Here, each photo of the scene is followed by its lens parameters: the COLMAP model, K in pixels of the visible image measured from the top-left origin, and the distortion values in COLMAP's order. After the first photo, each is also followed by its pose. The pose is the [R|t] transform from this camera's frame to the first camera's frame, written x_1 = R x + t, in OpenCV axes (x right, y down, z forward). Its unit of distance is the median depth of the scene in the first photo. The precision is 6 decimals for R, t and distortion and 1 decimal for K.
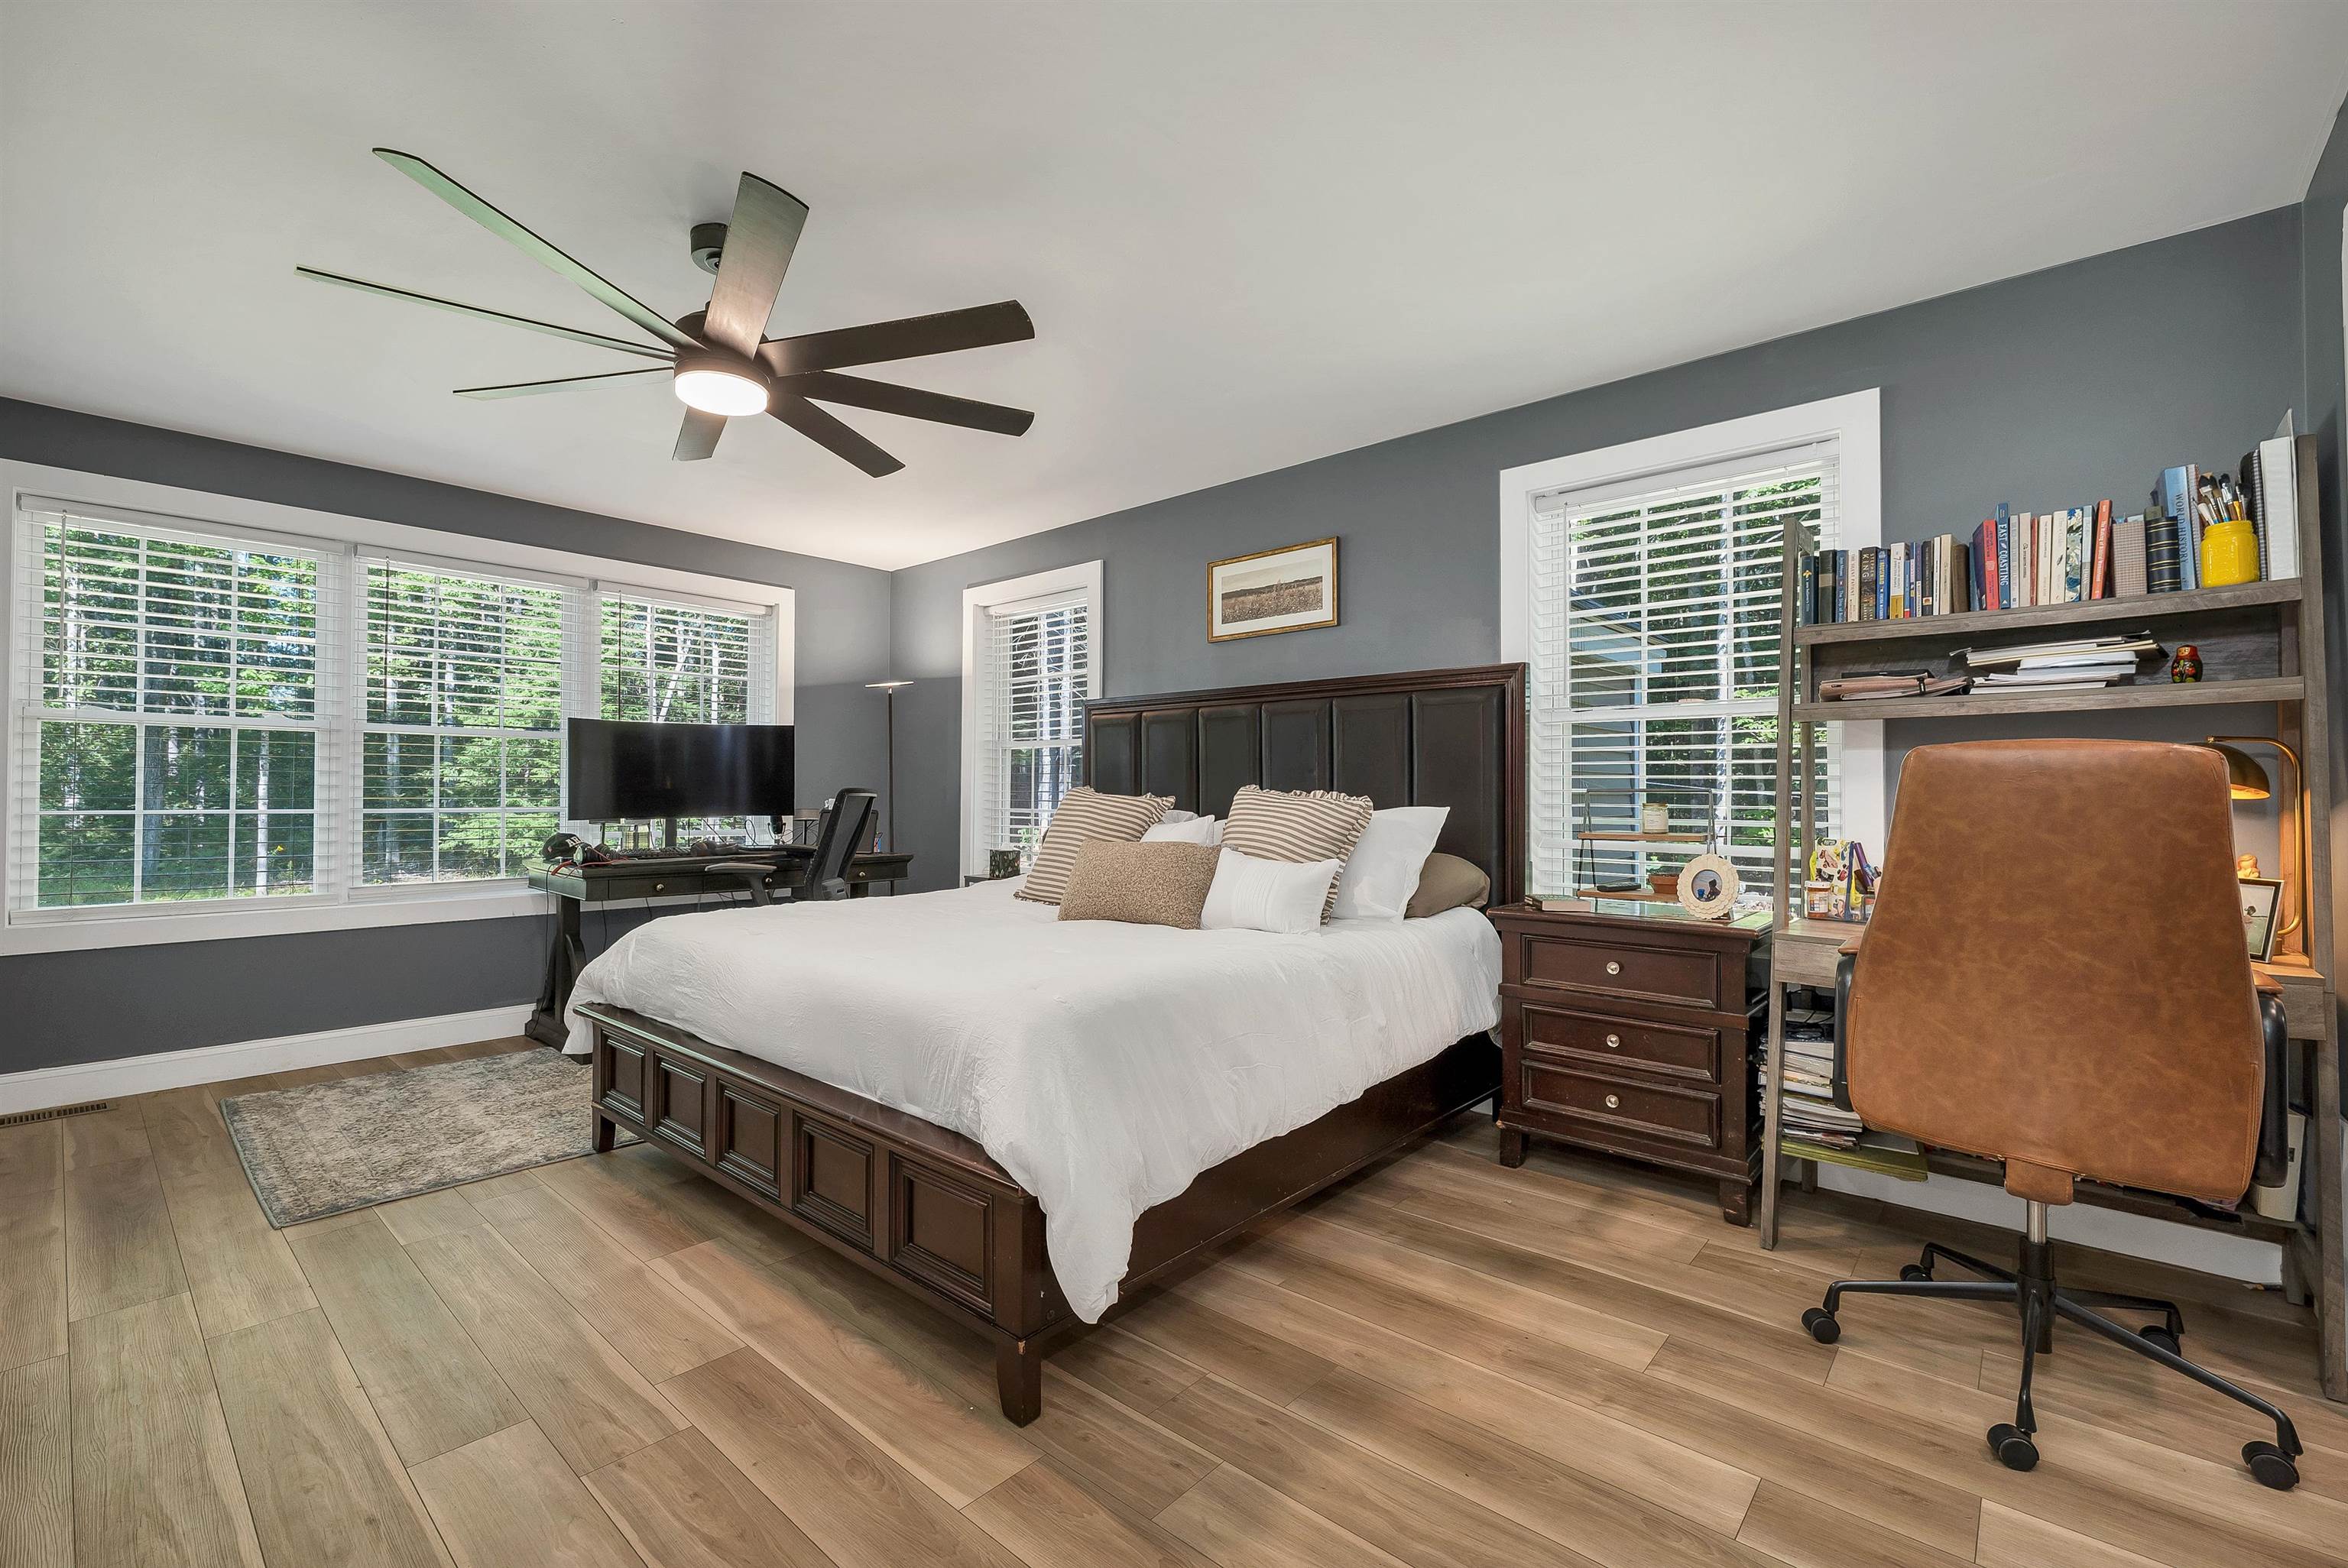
lens RADIAL K [[954.3, 0, 1174.0], [0, 954.3, 784.0], [0, 0, 1]] dist [0.007384, -0.000171]
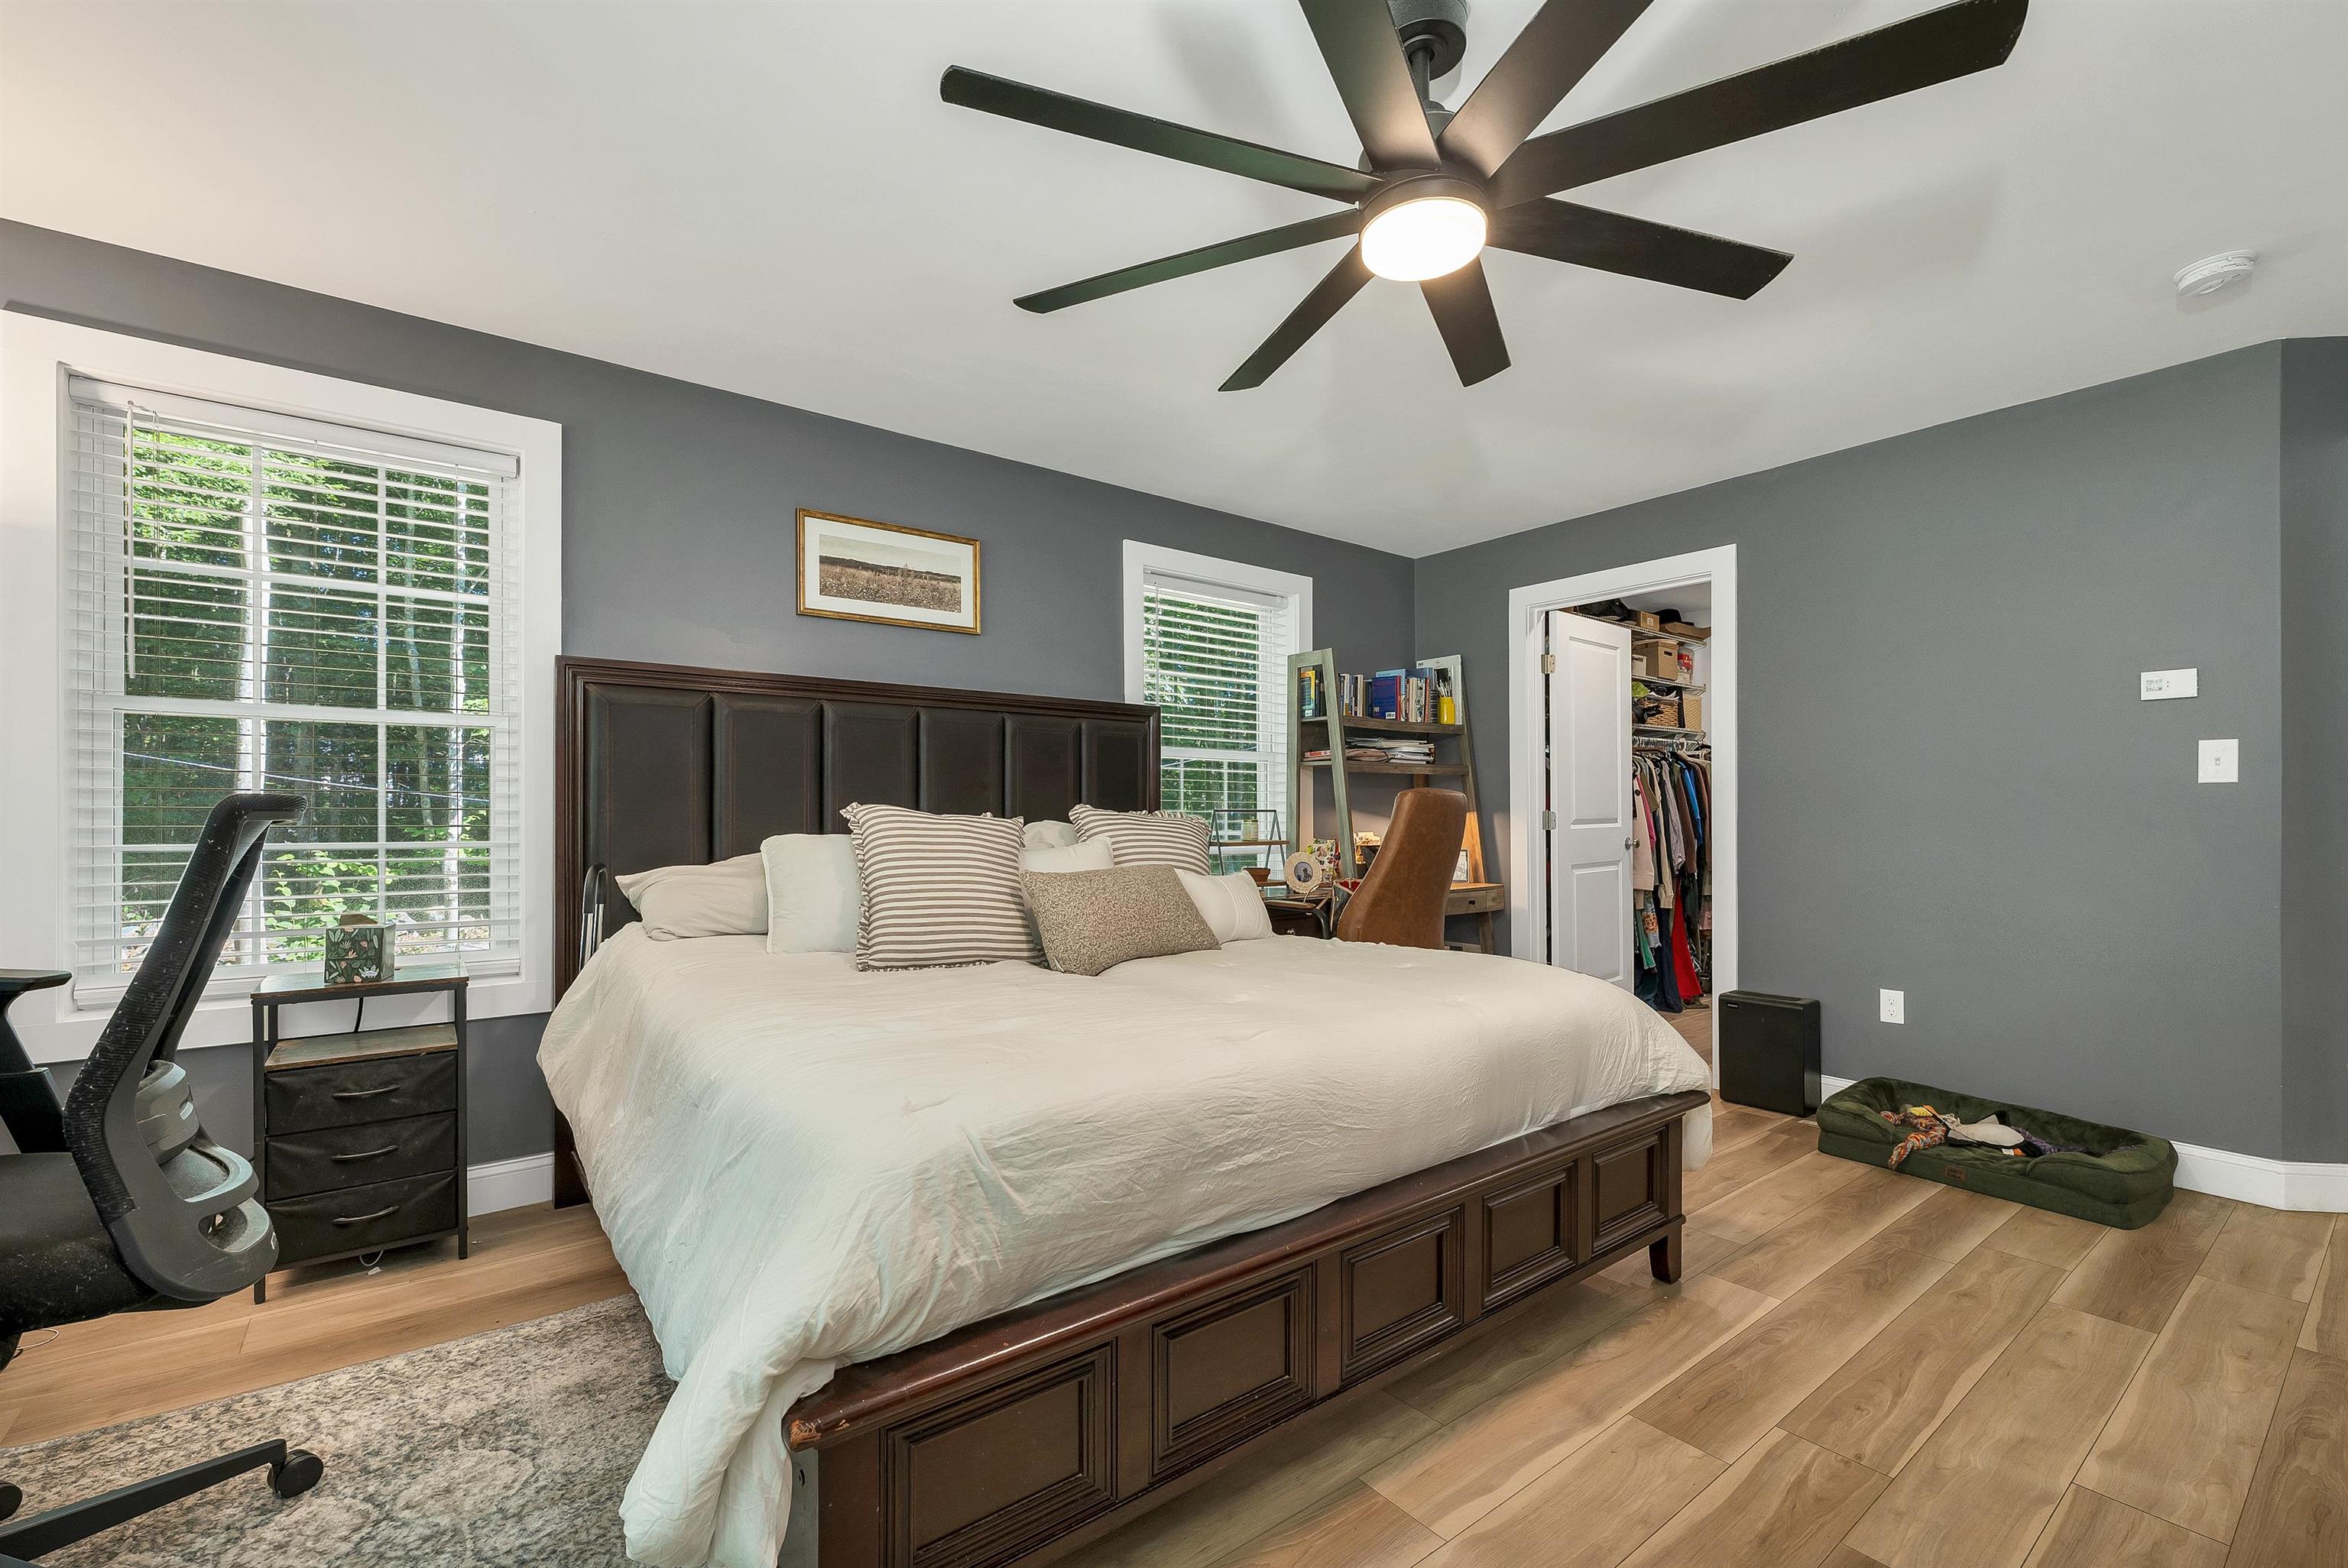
lens RADIAL K [[962.3, 0, 1172.3], [0, 962.3, 801.0], [0, 0, 1]] dist [-0.000783, -0.000522]
pose [[0.227686, 0.011245, 0.973670, -0.795510], [-0.009967, 0.999908, -0.009217, 0.005647], [-0.973684, -0.007606, 0.227777, 0.668679]]
